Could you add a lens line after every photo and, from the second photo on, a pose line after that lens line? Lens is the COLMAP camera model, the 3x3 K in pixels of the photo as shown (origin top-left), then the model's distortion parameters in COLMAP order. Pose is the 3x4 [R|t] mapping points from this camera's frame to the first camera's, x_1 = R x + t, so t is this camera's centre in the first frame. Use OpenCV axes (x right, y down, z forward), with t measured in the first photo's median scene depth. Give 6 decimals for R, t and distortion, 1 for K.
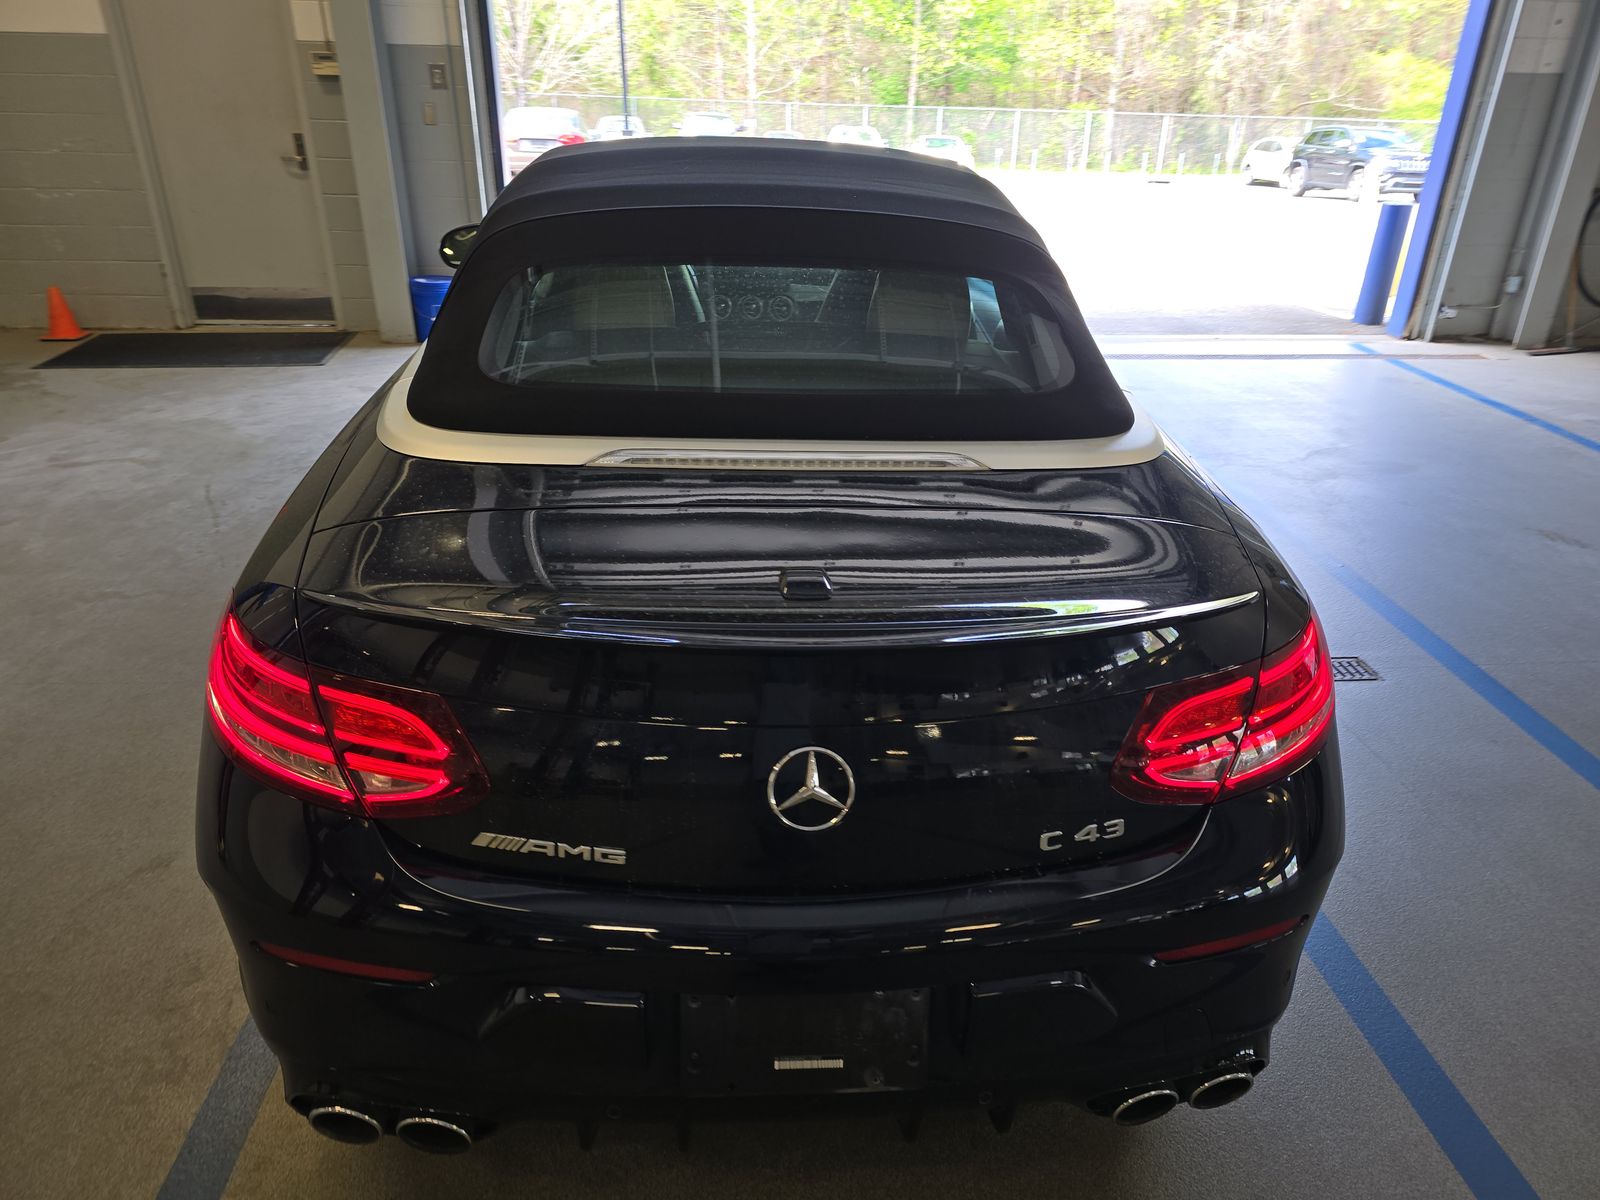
lens RADIAL K [[1086.1, 0, 800.0], [0, 1086.1, 600.0], [0, 0, 1]] dist [0.055384, -0.040425]
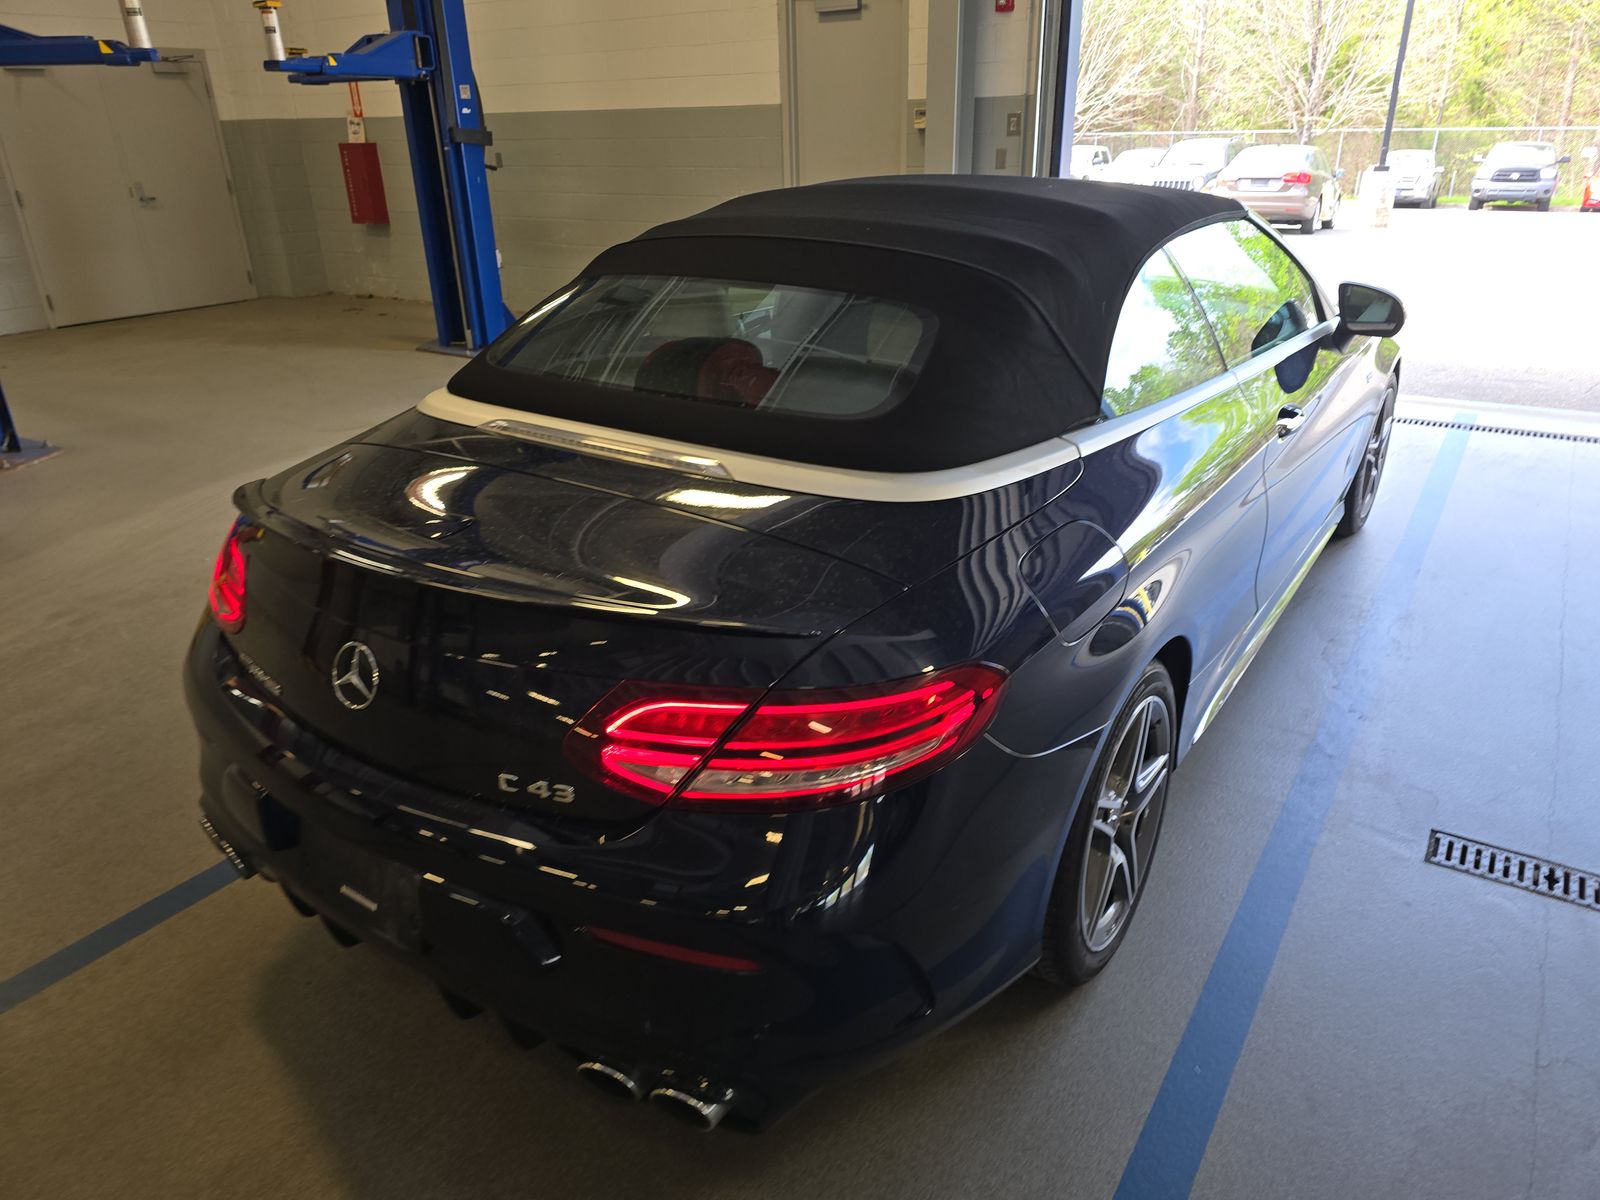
lens RADIAL K [[1086.1, 0, 800.0], [0, 1086.1, 600.0], [0, 0, 1]] dist [0.055384, -0.040425]
pose [[0.802478, 0.203104, -0.561050, 0.201251], [-0.221384, 0.974517, 0.036134, -0.013845], [0.554092, 0.095211, 0.826993, 0.039345]]
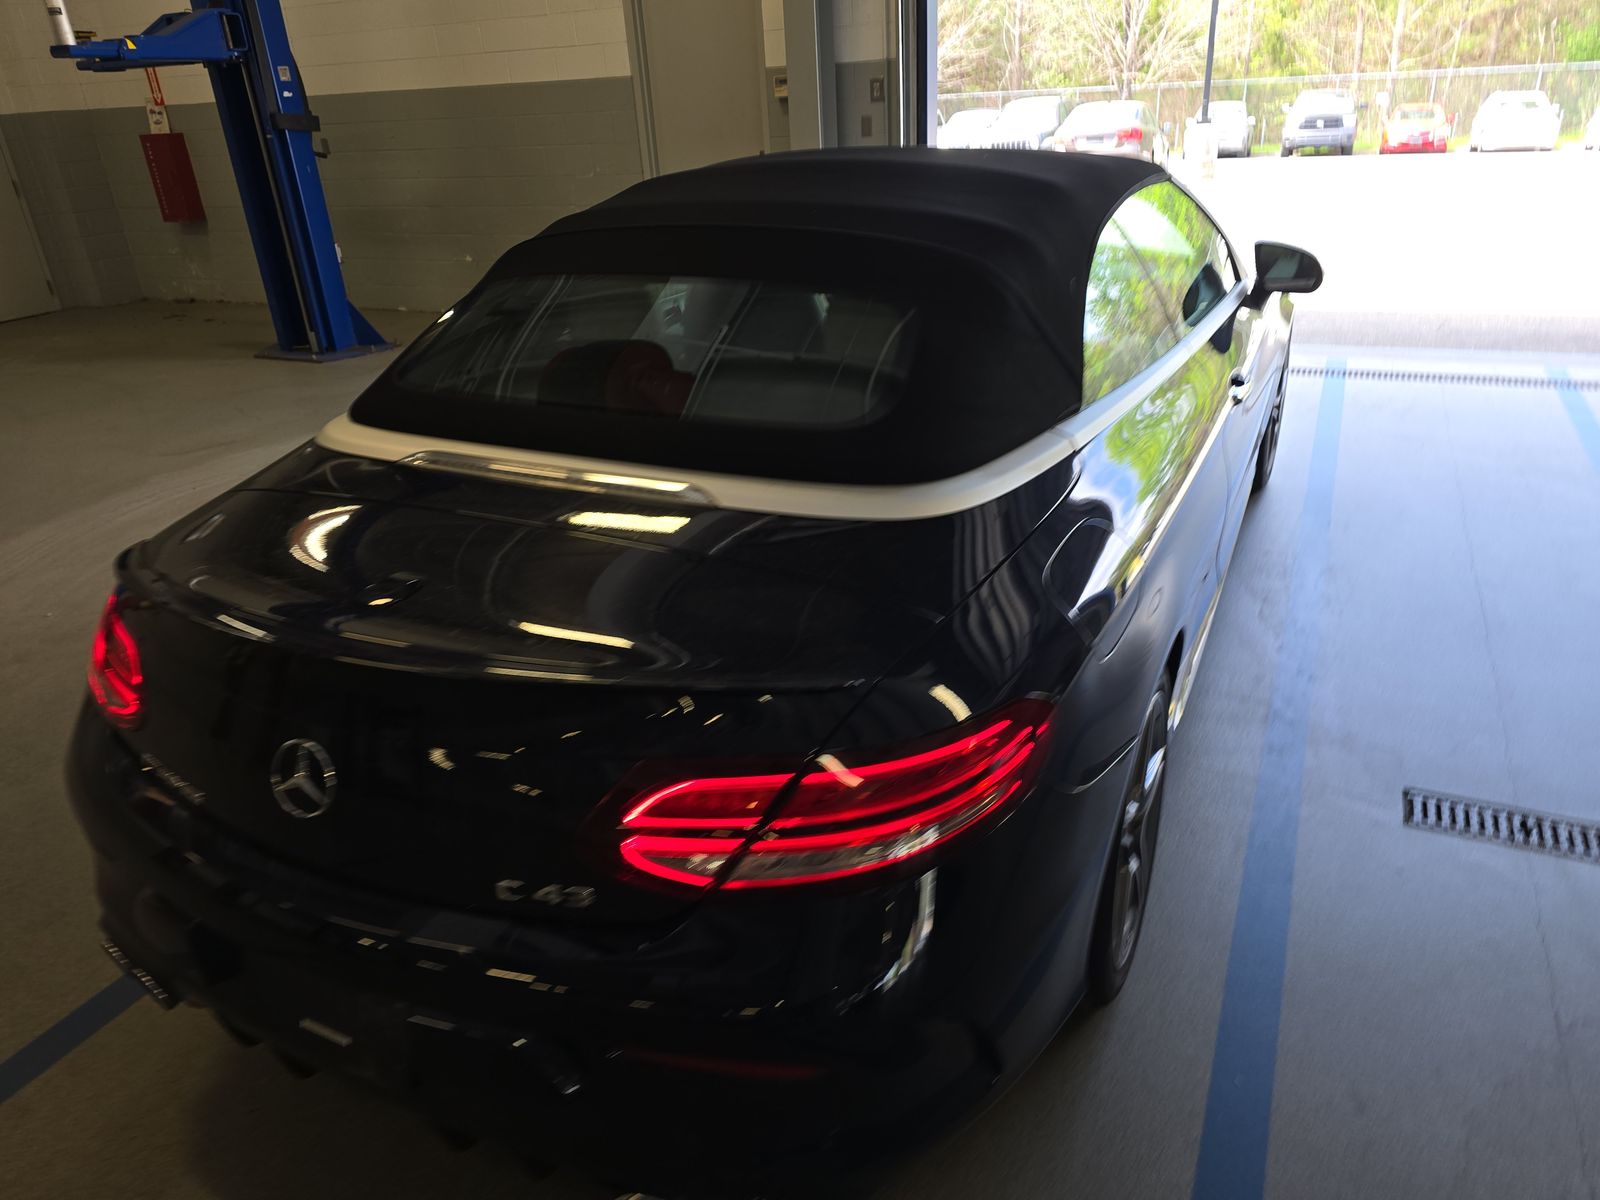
lens RADIAL K [[1096.2, 0, 795.7], [0, 1096.2, 599.6], [0, 0, 1]] dist [0.043990, -0.025016]
pose [[0.874378, 0.141828, -0.464055, 0.162890], [-0.141743, 0.989275, 0.035276, -0.019749], [0.464081, 0.034932, 0.885104, 0.045727]]
